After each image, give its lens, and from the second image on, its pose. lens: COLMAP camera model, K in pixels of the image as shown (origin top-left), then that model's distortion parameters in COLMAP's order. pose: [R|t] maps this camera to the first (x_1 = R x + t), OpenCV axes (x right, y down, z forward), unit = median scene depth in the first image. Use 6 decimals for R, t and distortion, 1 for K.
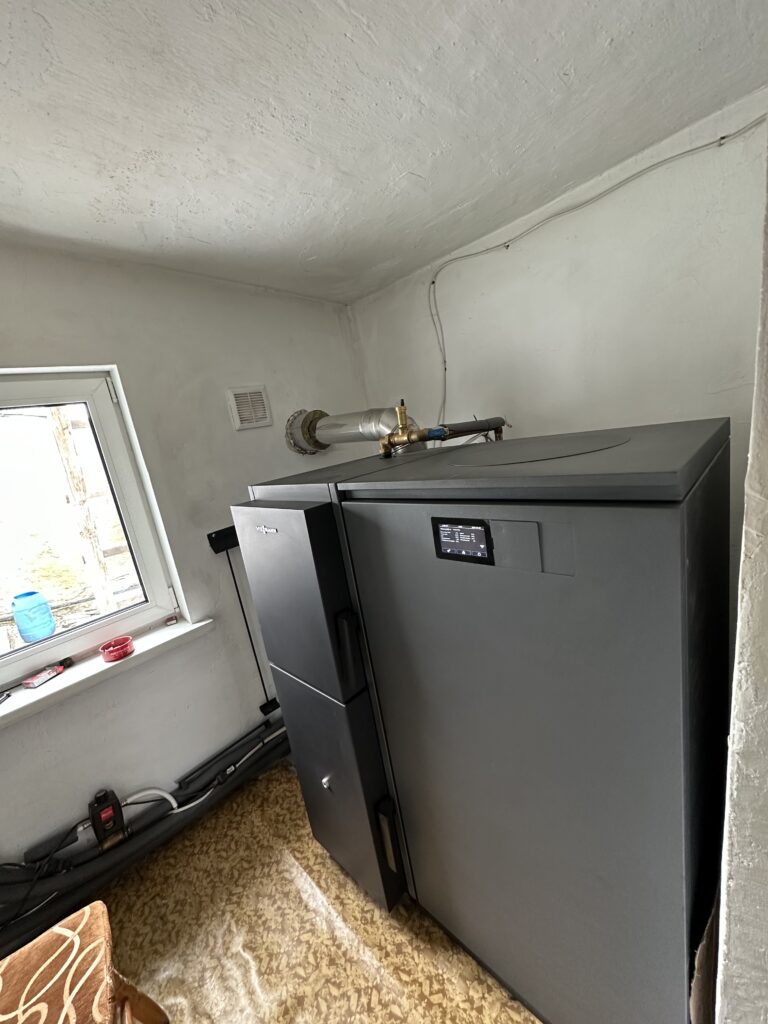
lens RADIAL K [[406.2, 0, 384.0], [0, 406.2, 512.0], [0, 0, 1]] dist [-0.003784, 0.000758]
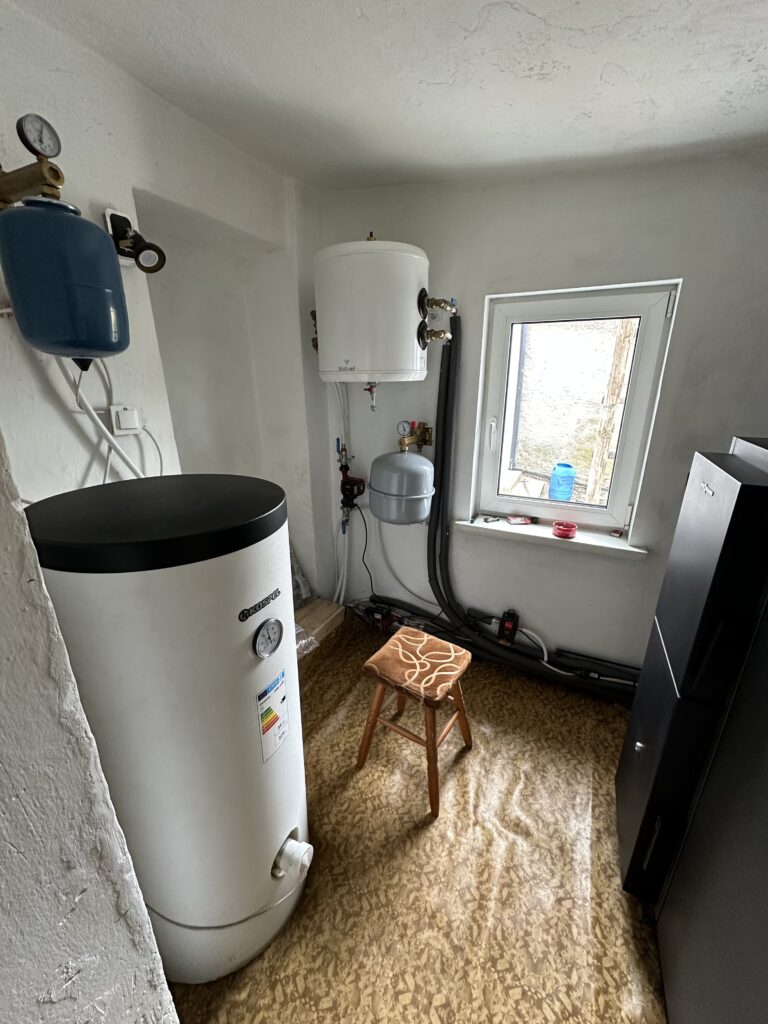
lens RADIAL K [[406.2, 0, 384.0], [0, 406.2, 512.0], [0, 0, 1]] dist [-0.003784, 0.000758]
pose [[0.315915, 0.454629, -0.832772, 0.190816], [-0.249246, 0.886662, 0.389496, -0.061549], [0.915464, 0.084517, 0.393424, -0.007054]]
